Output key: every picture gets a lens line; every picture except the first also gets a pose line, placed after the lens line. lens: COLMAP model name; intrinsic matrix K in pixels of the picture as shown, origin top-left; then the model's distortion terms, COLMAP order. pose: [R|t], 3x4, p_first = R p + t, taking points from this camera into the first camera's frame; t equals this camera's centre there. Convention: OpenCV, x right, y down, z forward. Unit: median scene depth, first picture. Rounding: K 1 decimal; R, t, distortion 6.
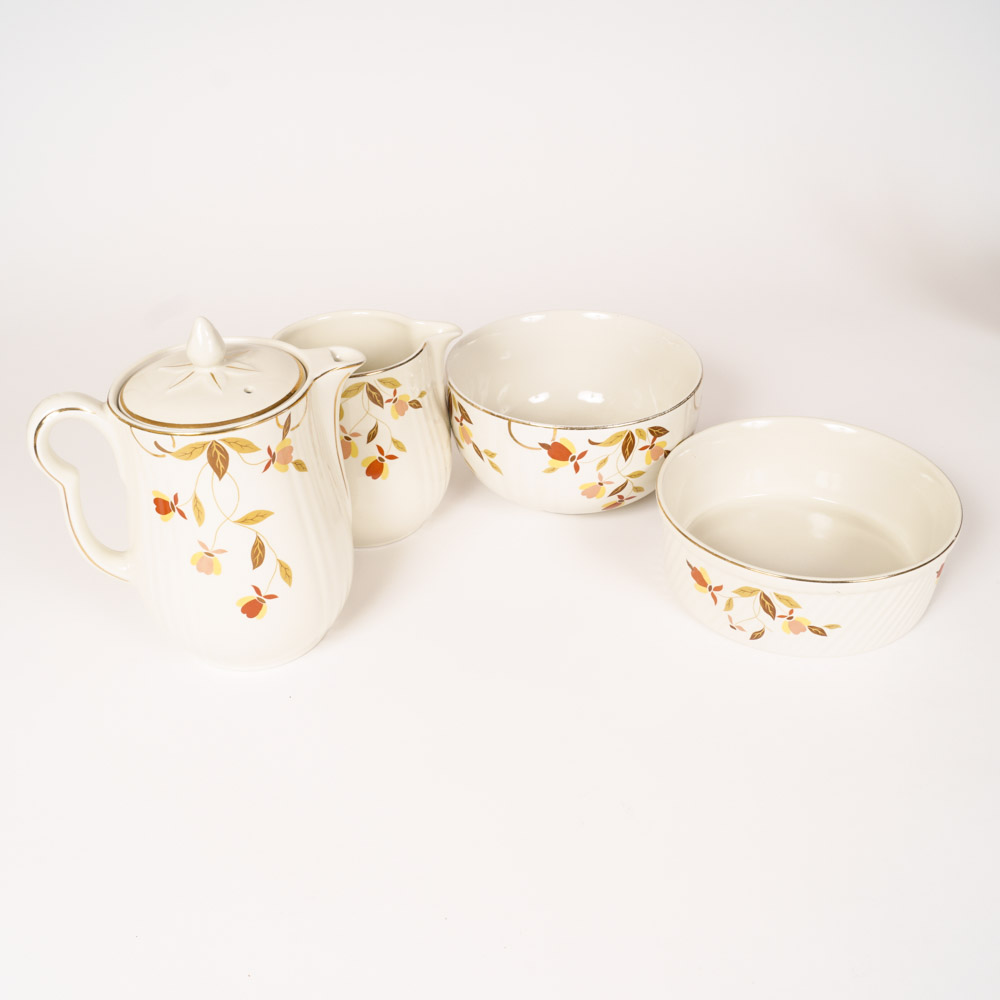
lens RADIAL K [[1117.5, 0, 493.6], [0, 1117.5, 492.7], [0, 0, 1]] dist [-0.099497, 0.000000]
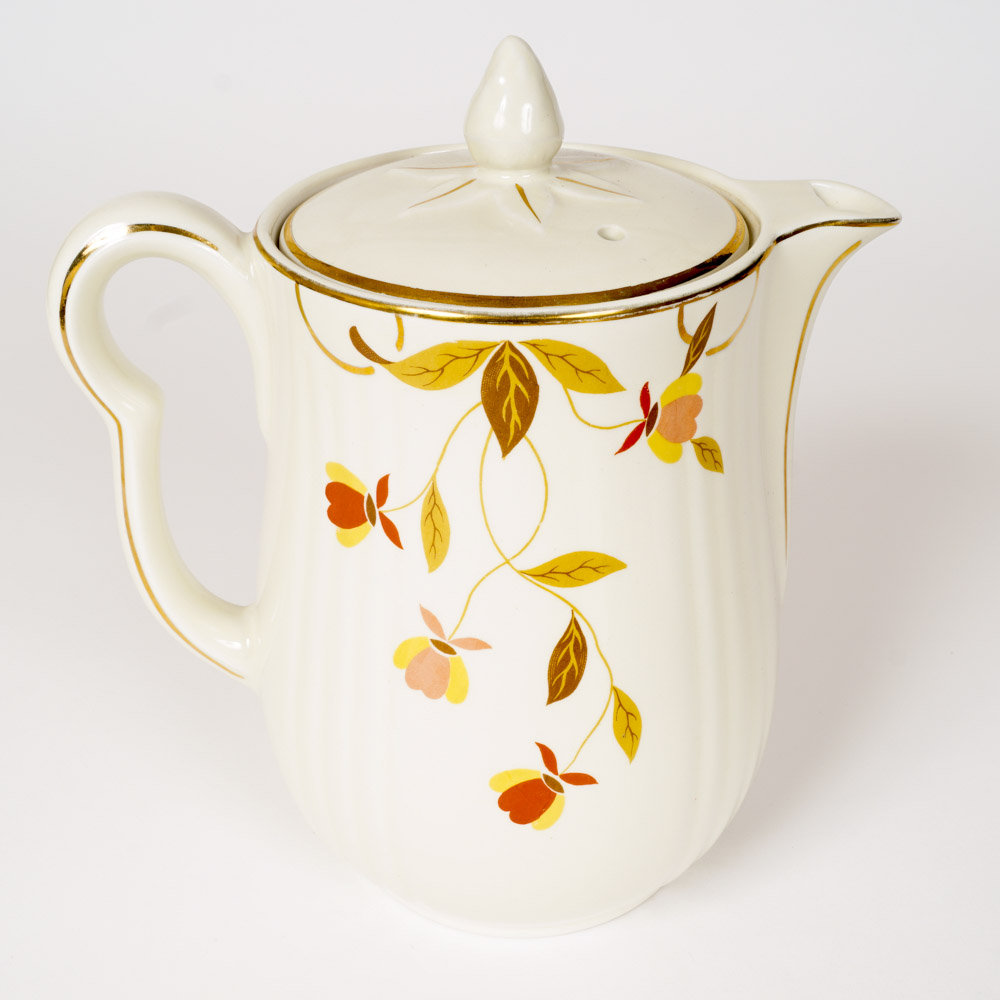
lens RADIAL K [[1483.8, 0, 498.4], [0, 1483.8, 501.4], [0, 0, 1]] dist [-0.111284, 0.000000]
pose [[0.969569, 0.139088, -0.201469, -0.142051], [-0.150508, 0.987697, -0.042445, 0.024796], [0.193087, 0.071476, 0.978575, 0.500084]]
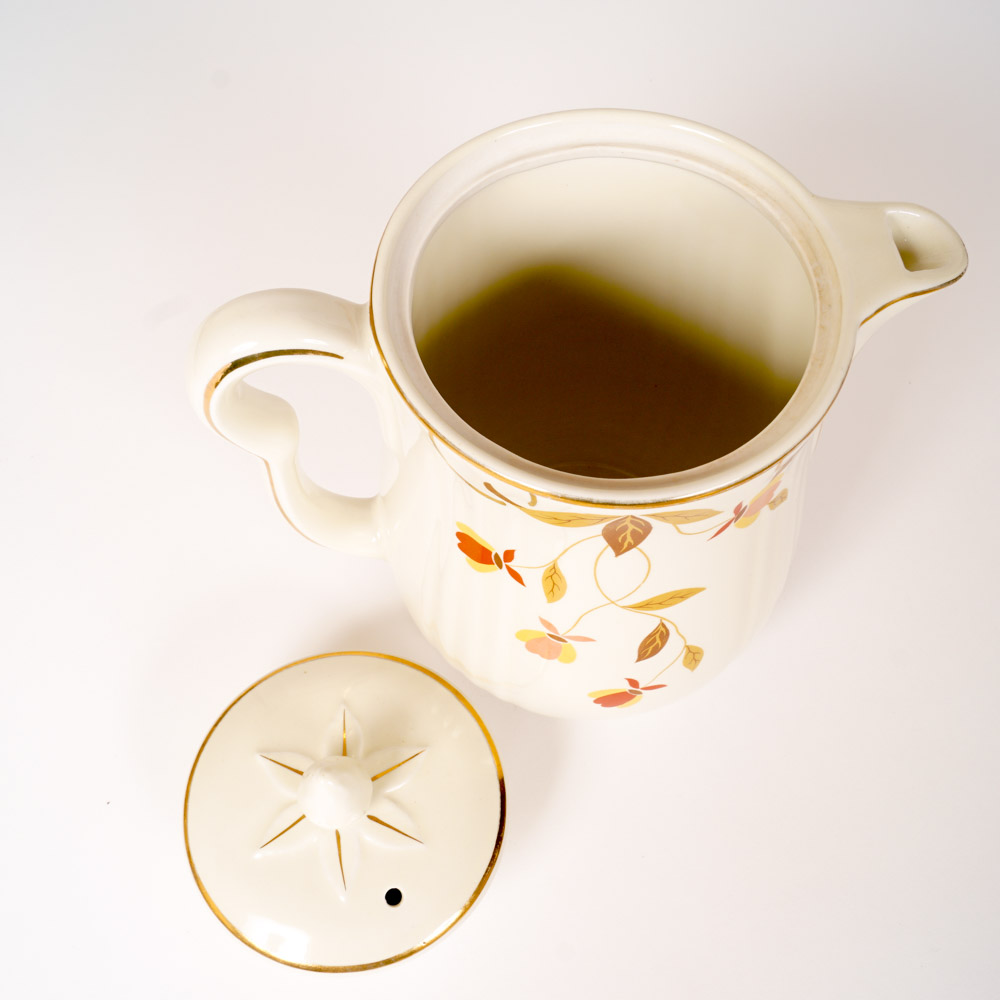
lens RADIAL K [[1117.5, 0, 499.7], [0, 1117.5, 496.3], [0, 0, 1]] dist [-0.099497, 0.000000]
pose [[0.980548, 0.180145, -0.077929, -0.255718], [-0.117026, 0.855318, 0.504713, -0.245432], [0.157575, -0.485776, 0.859763, 0.606650]]
